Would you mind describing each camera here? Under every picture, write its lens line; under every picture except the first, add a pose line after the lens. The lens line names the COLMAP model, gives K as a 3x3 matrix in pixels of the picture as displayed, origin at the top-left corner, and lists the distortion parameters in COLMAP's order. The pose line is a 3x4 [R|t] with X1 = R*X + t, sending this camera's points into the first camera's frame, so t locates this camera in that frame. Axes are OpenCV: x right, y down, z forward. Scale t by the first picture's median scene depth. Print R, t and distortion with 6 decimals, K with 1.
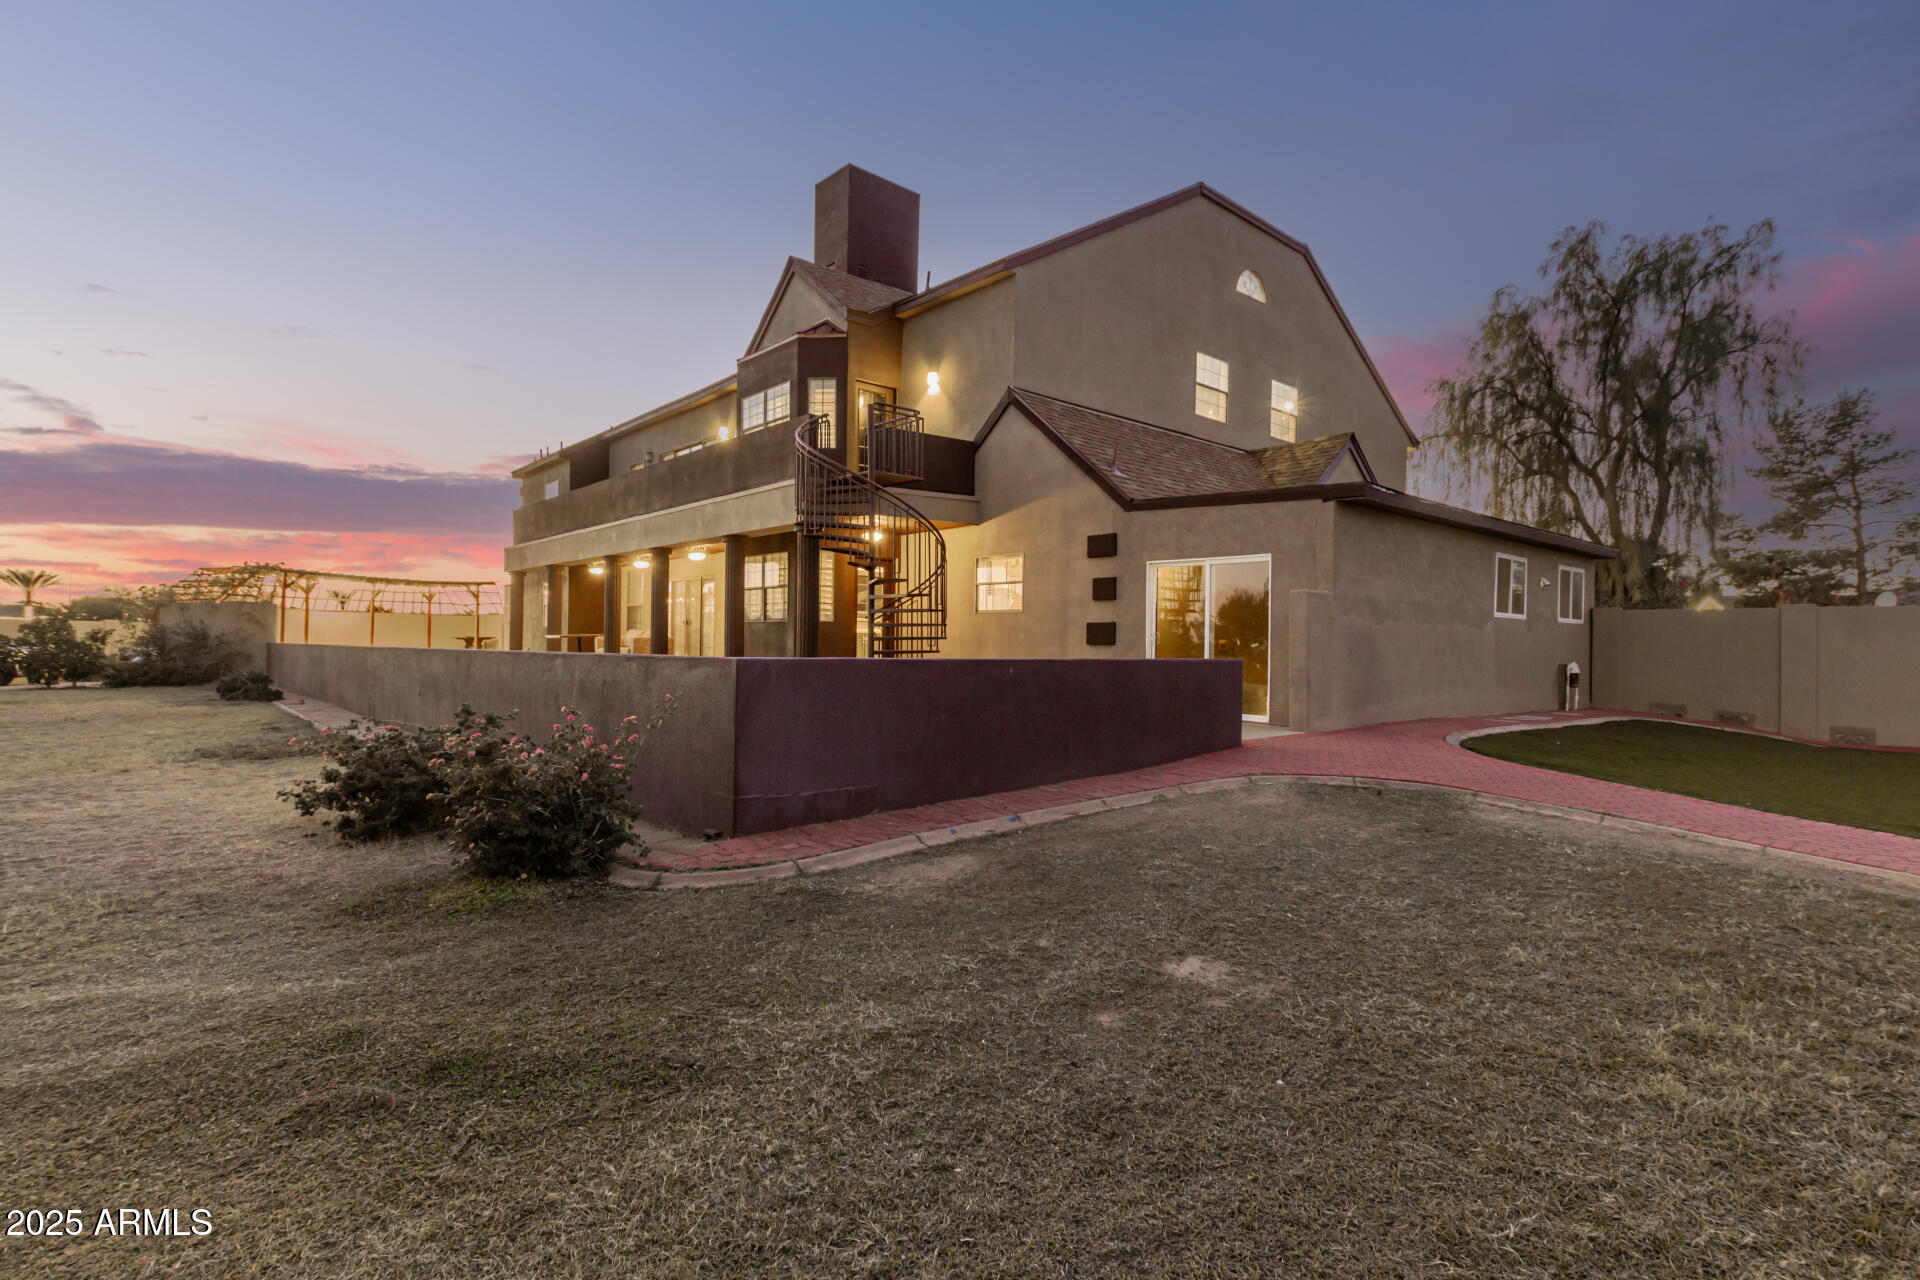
lens RADIAL K [[879.7, 0, 956.8], [0, 879.7, 633.5], [0, 0, 1]] dist [-0.003511, -0.000291]
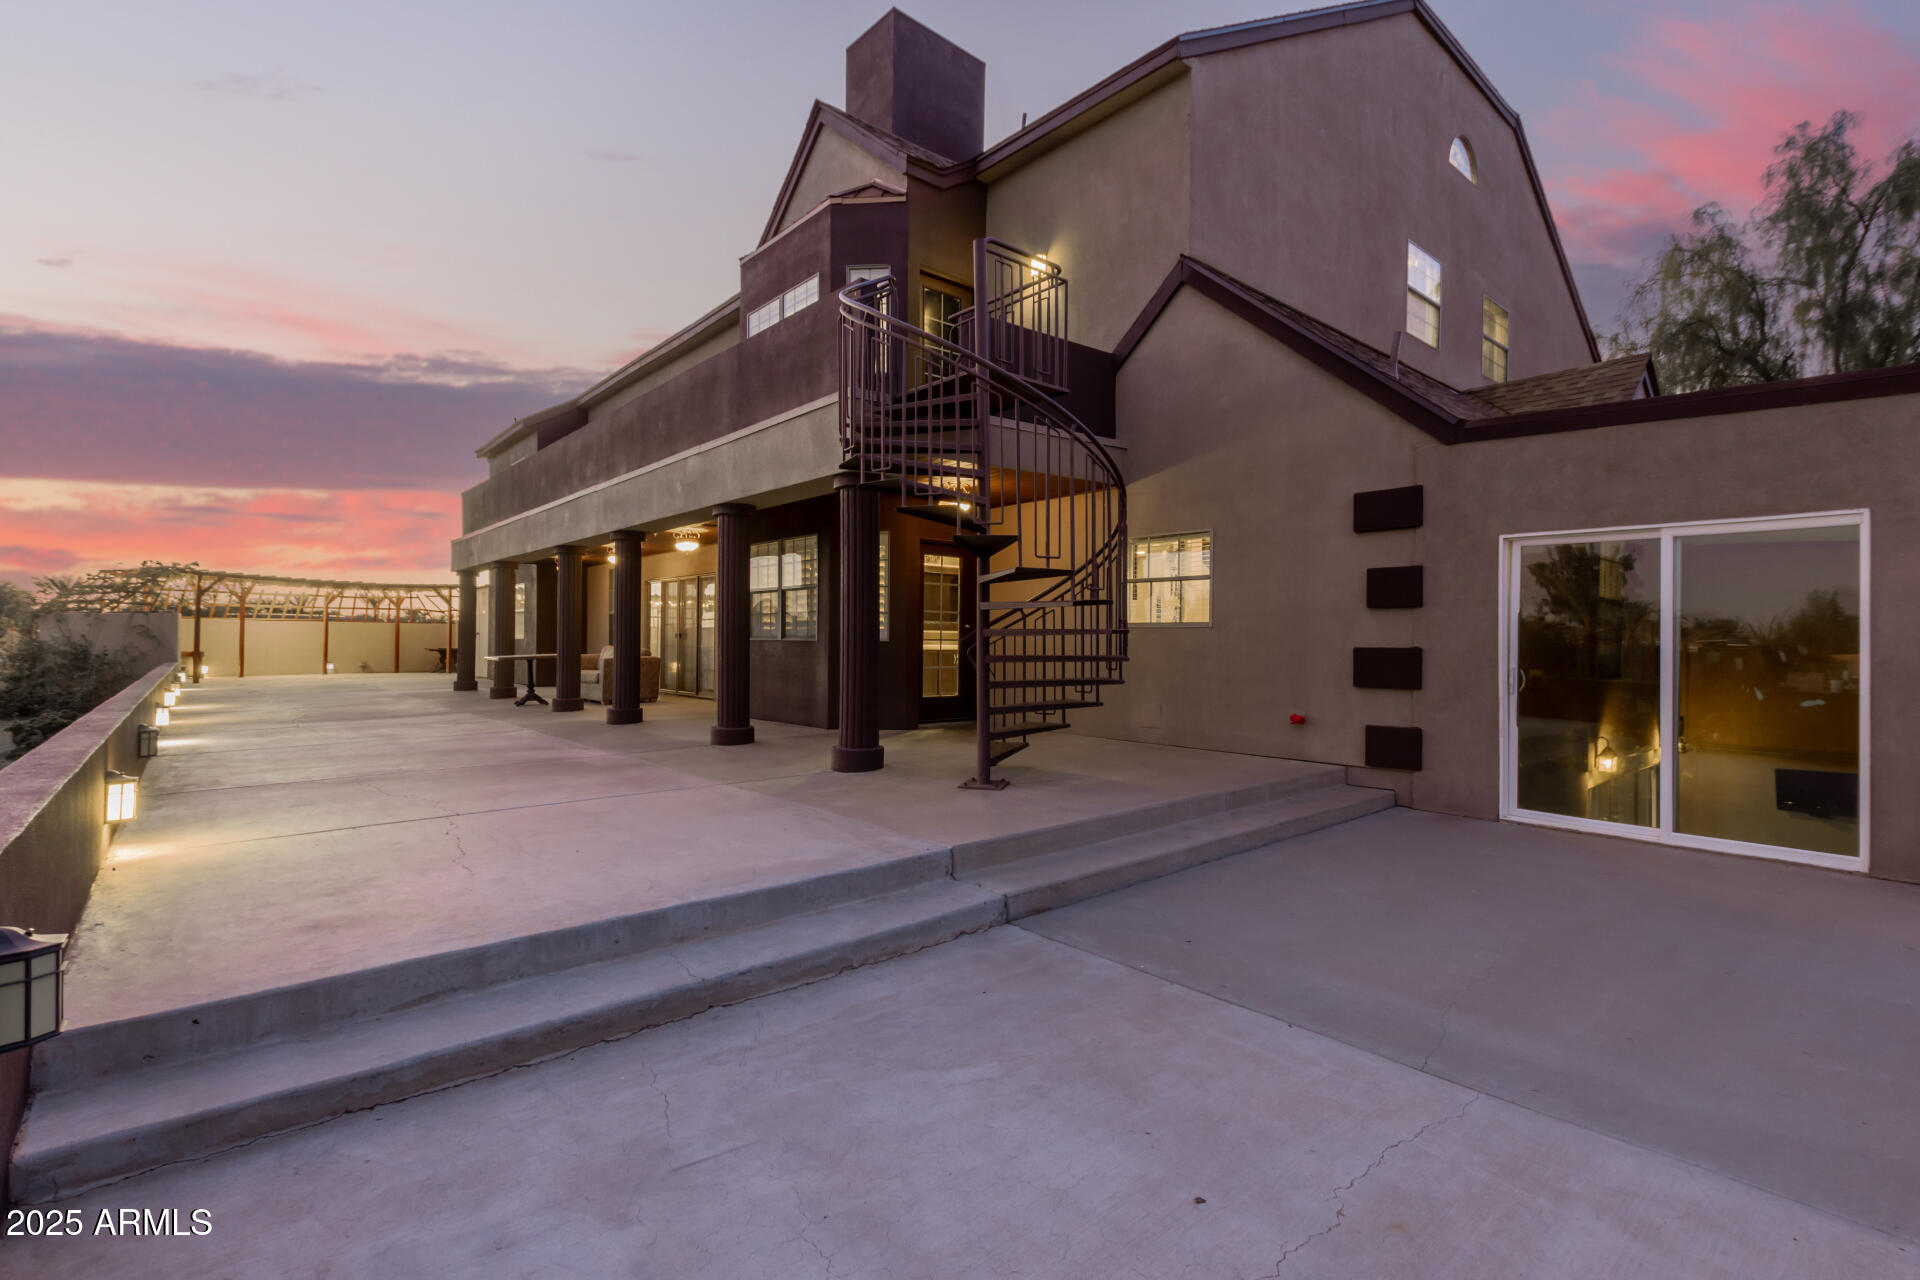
lens RADIAL K [[879.7, 0, 956.4], [0, 879.7, 633.1], [0, 0, 1]] dist [-0.003511, -0.000291]
pose [[0.999825, -0.006089, -0.017696, -0.078895], [0.006073, 0.999981, -0.000983, -0.018601], [0.017701, 0.000876, 0.999843, 0.355432]]
